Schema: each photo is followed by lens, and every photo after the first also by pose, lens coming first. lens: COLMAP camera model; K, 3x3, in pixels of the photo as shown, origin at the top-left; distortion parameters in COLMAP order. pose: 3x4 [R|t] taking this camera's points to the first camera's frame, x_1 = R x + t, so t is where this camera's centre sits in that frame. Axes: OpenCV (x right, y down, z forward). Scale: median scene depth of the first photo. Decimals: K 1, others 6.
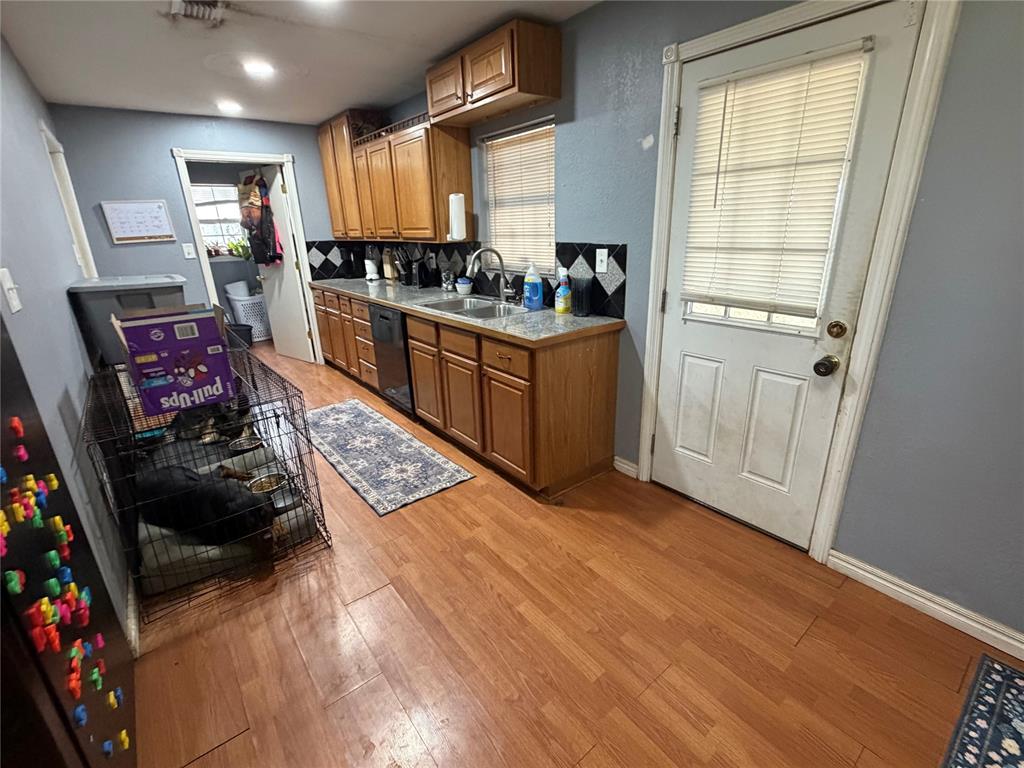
lens RADIAL K [[464.2, 0, 512.3], [0, 464.2, 383.8], [0, 0, 1]] dist [0.002477, 0.000199]
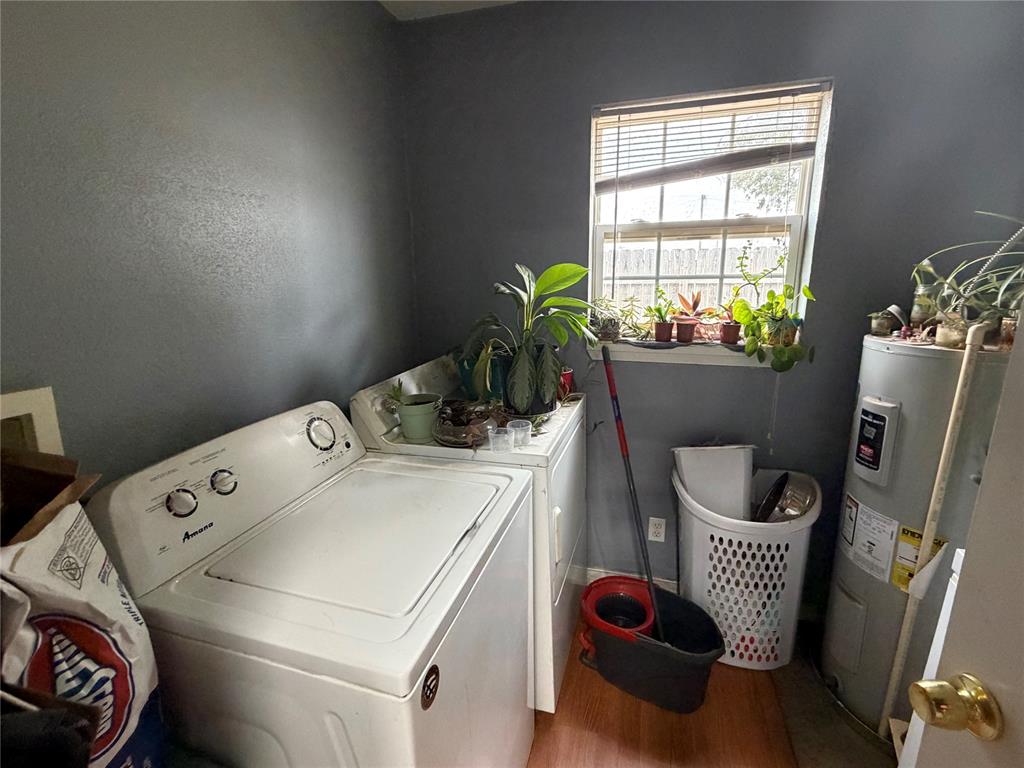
lens RADIAL K [[464.2, 0, 511.5], [0, 464.2, 381.3], [0, 0, 1]] dist [0.002477, 0.000199]
pose [[0.561497, 0.202959, -0.802202, -0.538845], [-0.265905, 0.962292, 0.057344, -0.285753], [0.783591, 0.181111, 0.594292, 0.881378]]
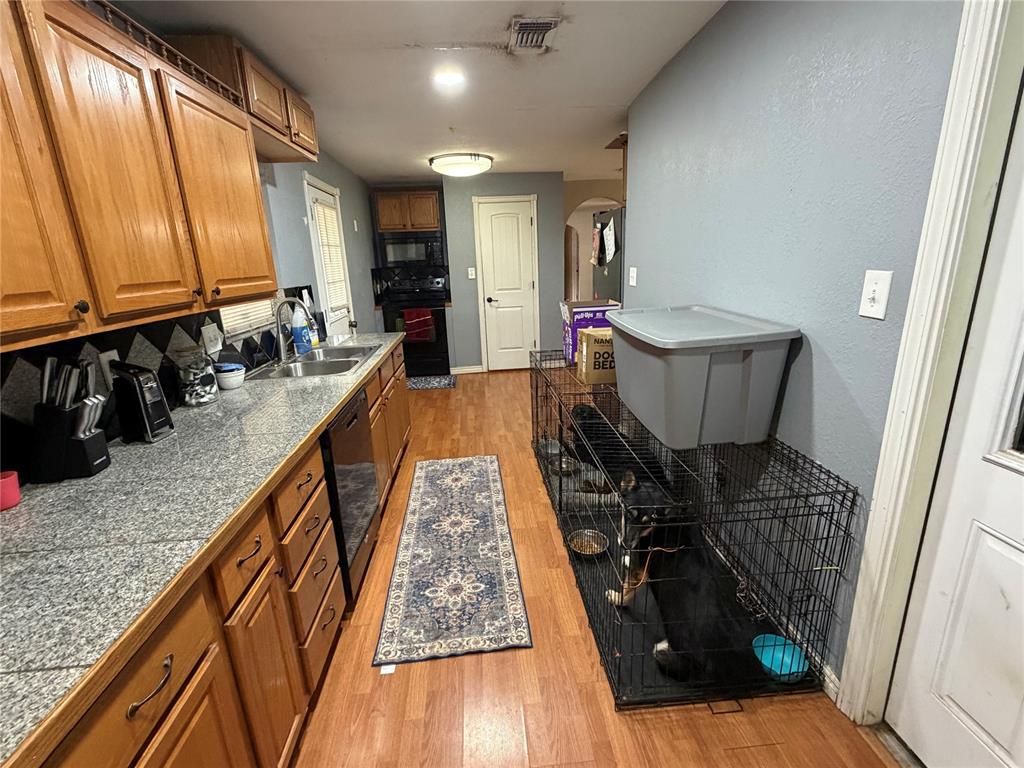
lens RADIAL K [[464.2, 0, 511.1], [0, 464.2, 383.7], [0, 0, 1]] dist [0.002477, 0.000199]
pose [[-0.830579, -0.093340, 0.549022, -0.753983], [0.235872, 0.834099, 0.498641, -0.424171], [-0.504482, 0.543660, -0.670770, 1.256985]]
